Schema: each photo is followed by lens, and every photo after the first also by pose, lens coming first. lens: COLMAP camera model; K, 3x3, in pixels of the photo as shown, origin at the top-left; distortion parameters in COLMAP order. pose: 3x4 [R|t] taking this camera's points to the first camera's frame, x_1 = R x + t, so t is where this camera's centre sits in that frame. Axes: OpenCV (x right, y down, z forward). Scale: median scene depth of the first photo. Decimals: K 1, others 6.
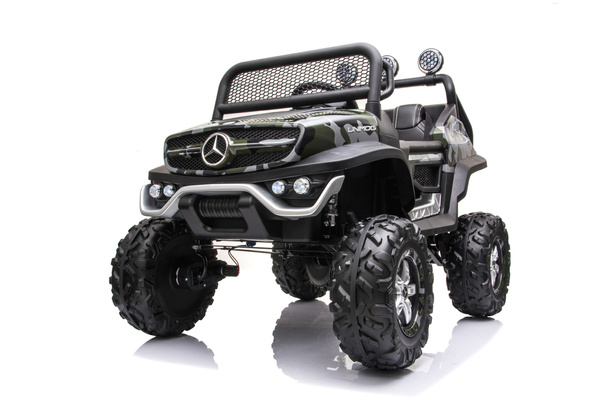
lens RADIAL K [[595.2, 0, 300.0], [0, 595.2, 200.0], [0, 0, 1]] dist [0.080517, 0.000764]
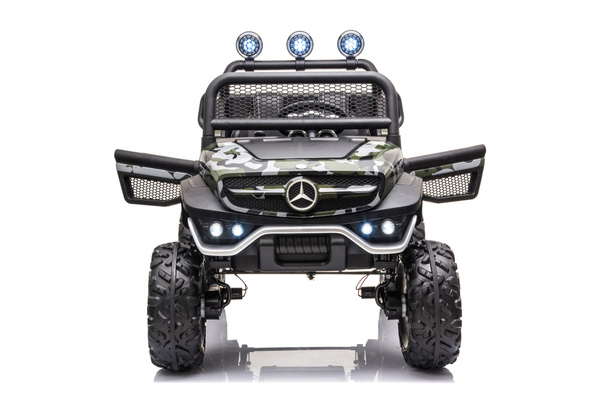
lens RADIAL K [[1165.6, 0, 285.9], [0, 1165.6, 199.7], [0, 0, 1]] dist [0.497807, -0.023641]
pose [[0.839548, -0.075365, 0.538032, -1.155937], [-0.004180, 0.989406, 0.145114, -0.338269], [-0.543269, -0.124079, 0.830339, -0.666670]]
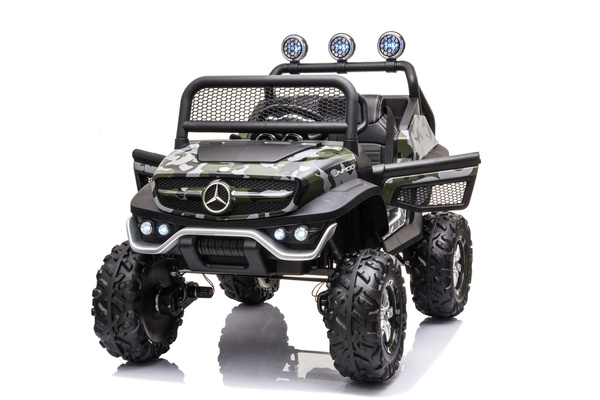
lens RADIAL K [[1165.6, 0, 285.9], [0, 1165.6, 199.7], [0, 0, 1]] dist [0.497807, -0.023641]
pose [[0.983838, -0.039719, 0.174600, -0.345507], [0.014404, 0.989483, 0.143931, -0.341773], [-0.178480, -0.139090, 0.974063, -0.990413]]
